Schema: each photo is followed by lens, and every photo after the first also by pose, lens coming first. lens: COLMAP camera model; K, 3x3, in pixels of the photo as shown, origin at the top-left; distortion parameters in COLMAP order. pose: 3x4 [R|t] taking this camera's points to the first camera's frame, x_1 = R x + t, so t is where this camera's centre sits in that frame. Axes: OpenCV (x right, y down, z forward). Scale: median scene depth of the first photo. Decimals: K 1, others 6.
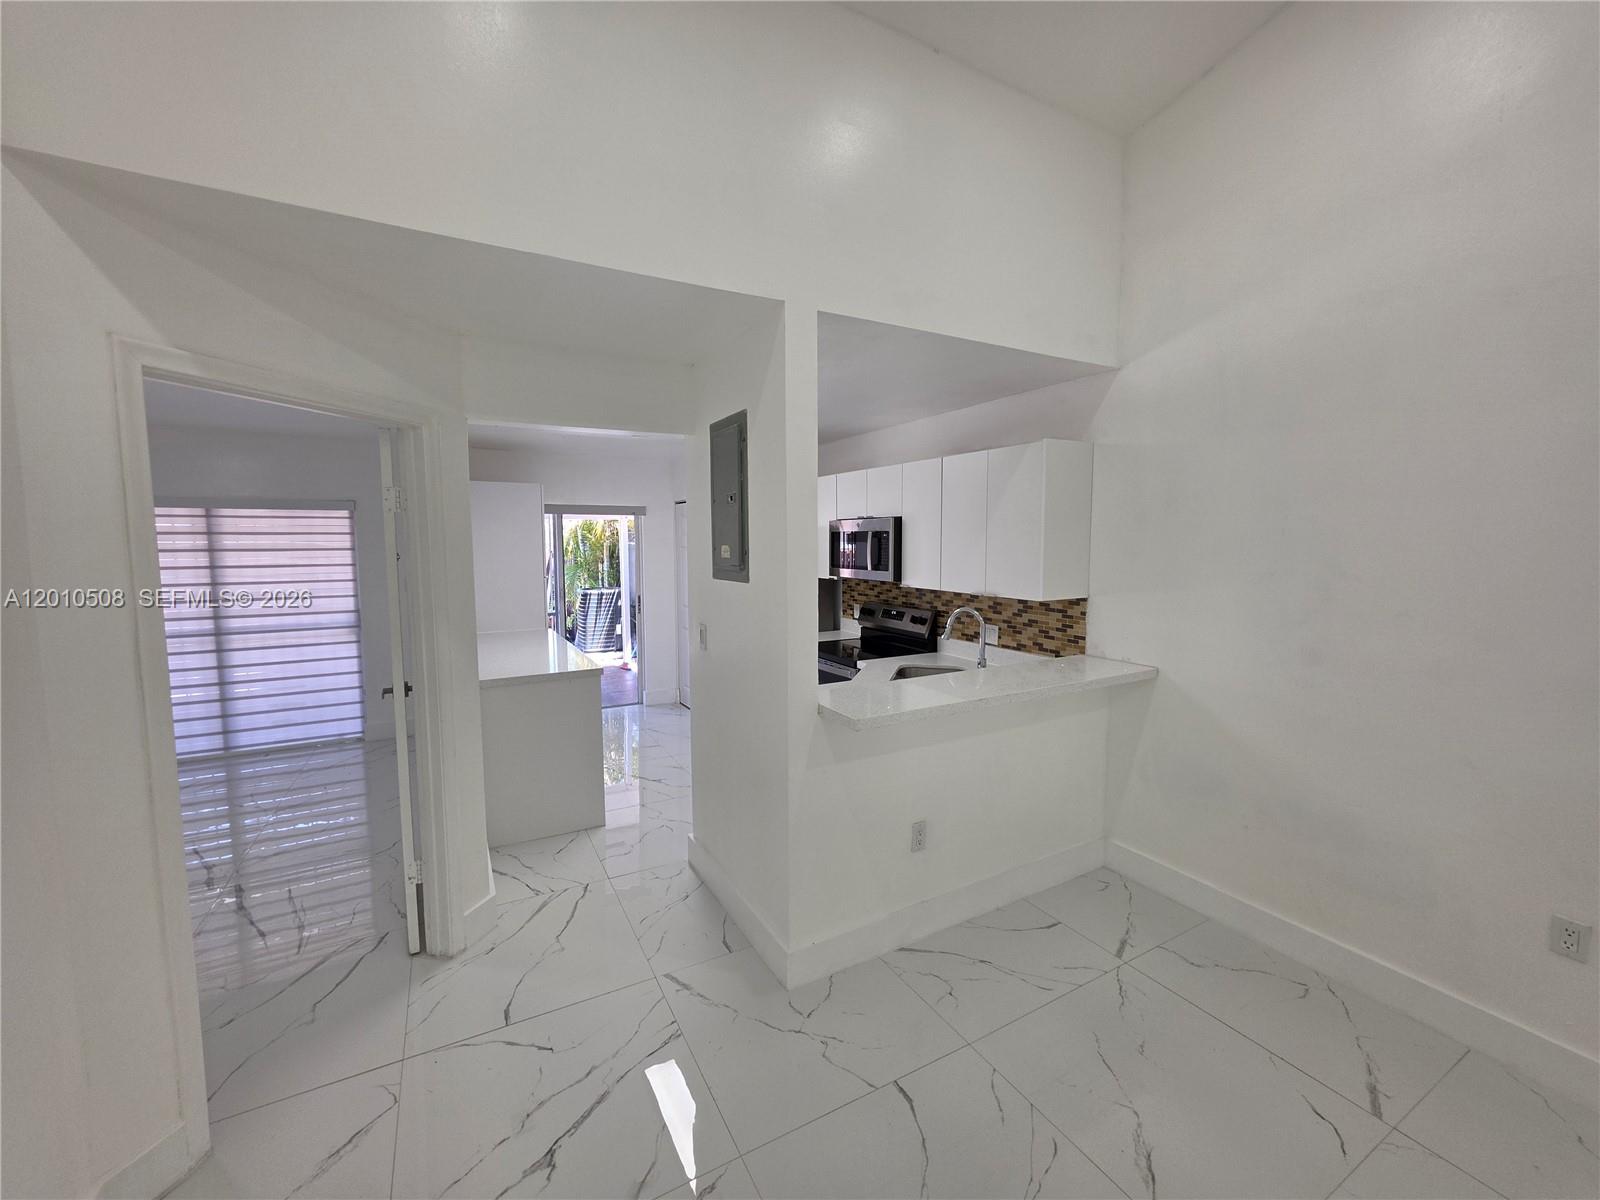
lens RADIAL K [[645.0, 0, 800.9], [0, 645.0, 601.1], [0, 0, 1]] dist [0.000983, 0.000859]
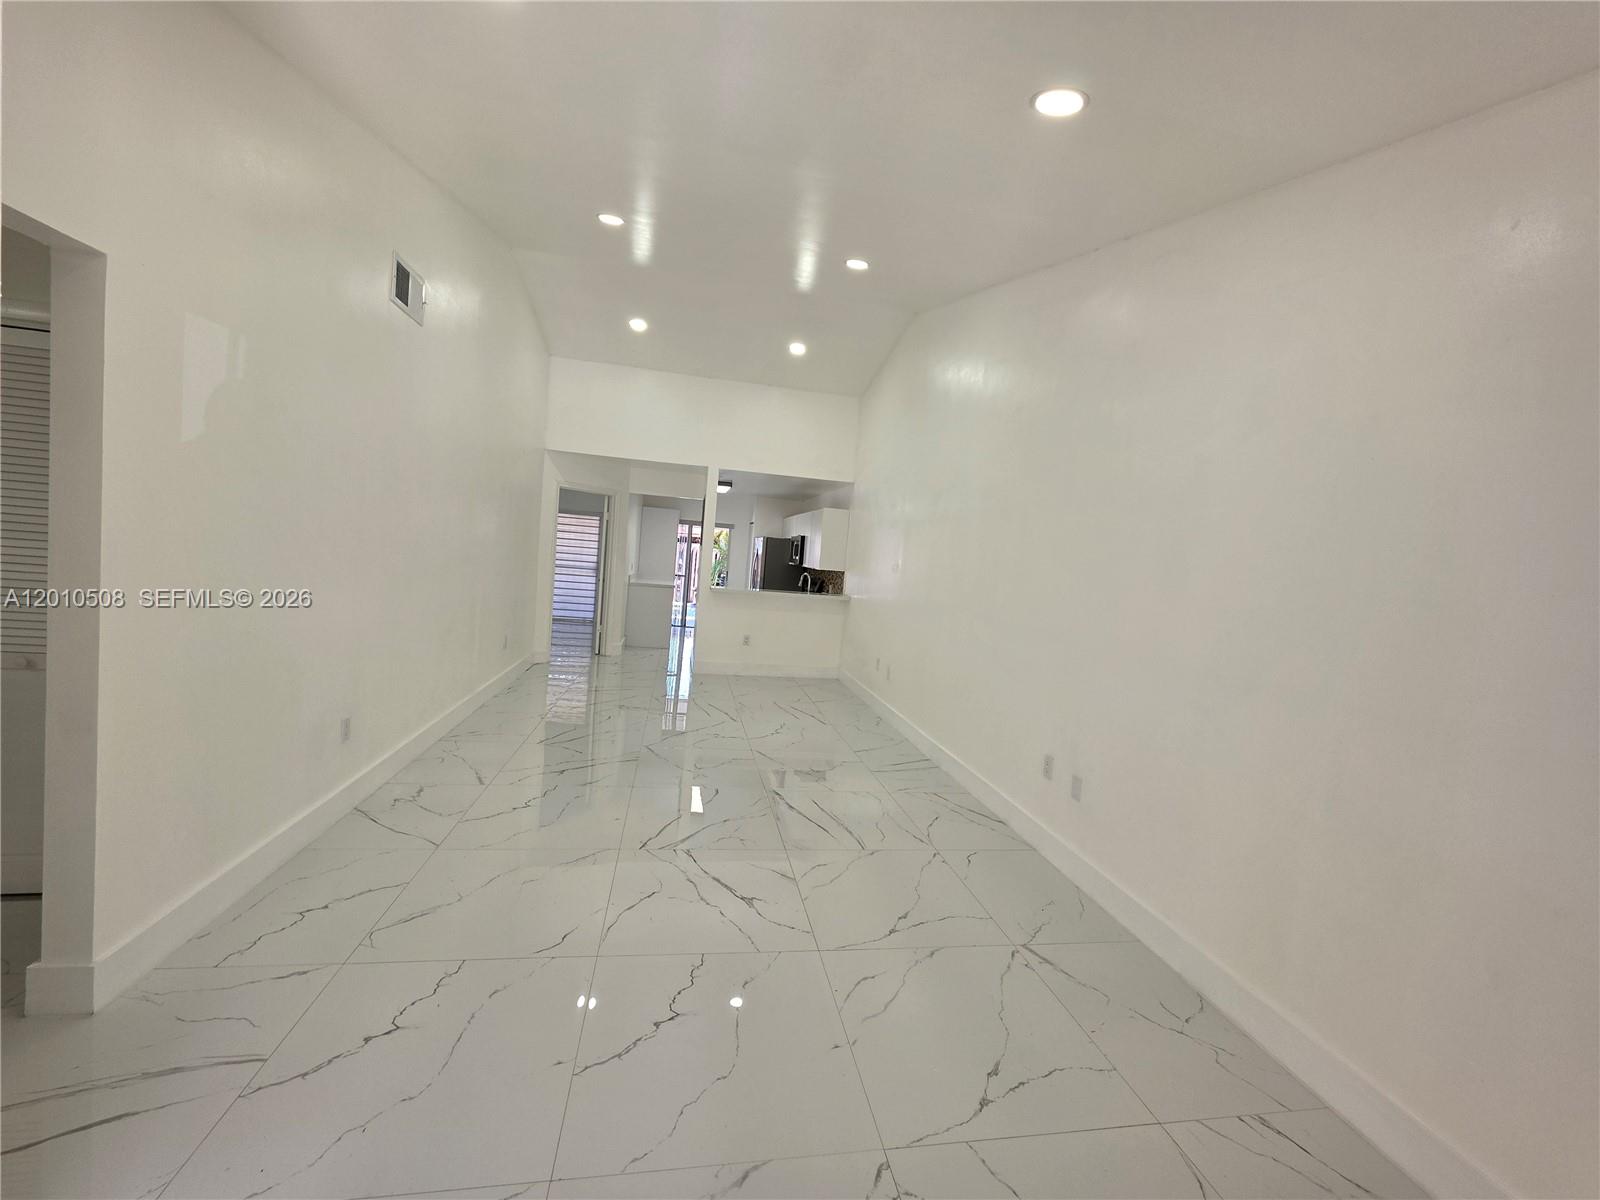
lens RADIAL K [[645.0, 0, 806.6], [0, 645.0, 607.1], [0, 0, 1]] dist [0.000983, 0.000859]
pose [[0.948625, 0.106082, -0.298089, 0.675439], [-0.114466, 0.993369, -0.010757, 0.111125], [0.294971, 0.044326, 0.954477, -0.901976]]
